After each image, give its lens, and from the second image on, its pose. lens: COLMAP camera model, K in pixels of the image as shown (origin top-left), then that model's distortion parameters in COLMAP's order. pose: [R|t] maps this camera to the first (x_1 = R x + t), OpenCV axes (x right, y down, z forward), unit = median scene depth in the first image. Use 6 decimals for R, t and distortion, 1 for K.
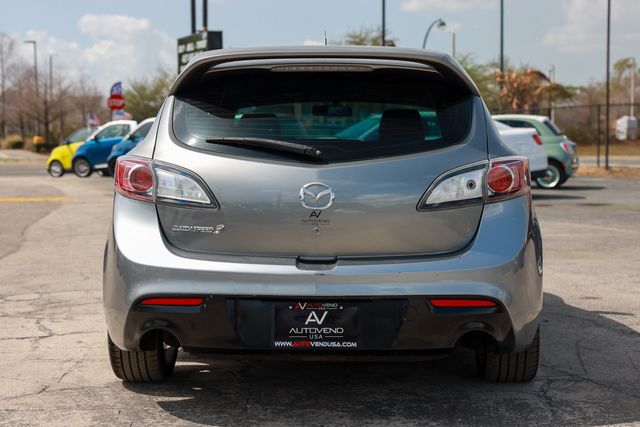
lens RADIAL K [[1126.7, 0, 324.1], [0, 1126.7, 213.4], [0, 0, 1]] dist [0.133769, 0.000000]
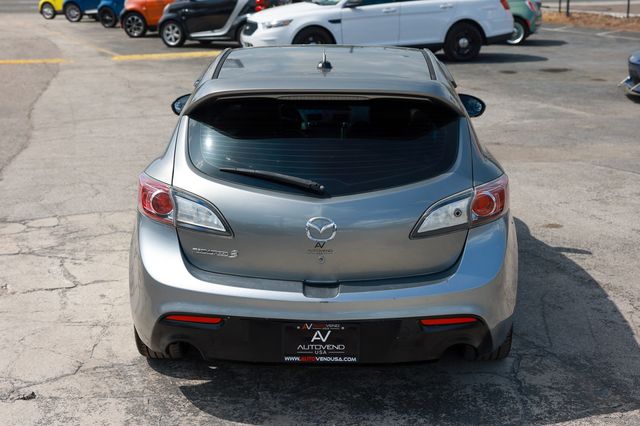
lens RADIAL K [[1044.9, 0, 316.0], [0, 1044.9, 214.9], [0, 0, 1]] dist [0.089779, 0.000000]
pose [[0.999870, -0.003296, 0.015781, -0.026211], [0.000520, 0.984968, 0.172734, -0.197044], [-0.016113, -0.172703, 0.984842, -0.021426]]
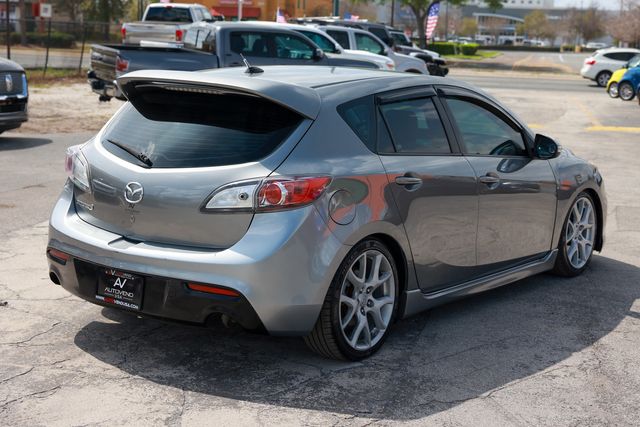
lens RADIAL K [[1033.3, 0, 321.5], [0, 1033.3, 212.0], [0, 0, 1]] dist [0.062301, 0.000000]
pose [[0.830036, 0.128733, -0.542649, 0.789177], [-0.078825, 0.990307, 0.114361, -0.139735], [0.552111, -0.052150, 0.832138, 0.105242]]
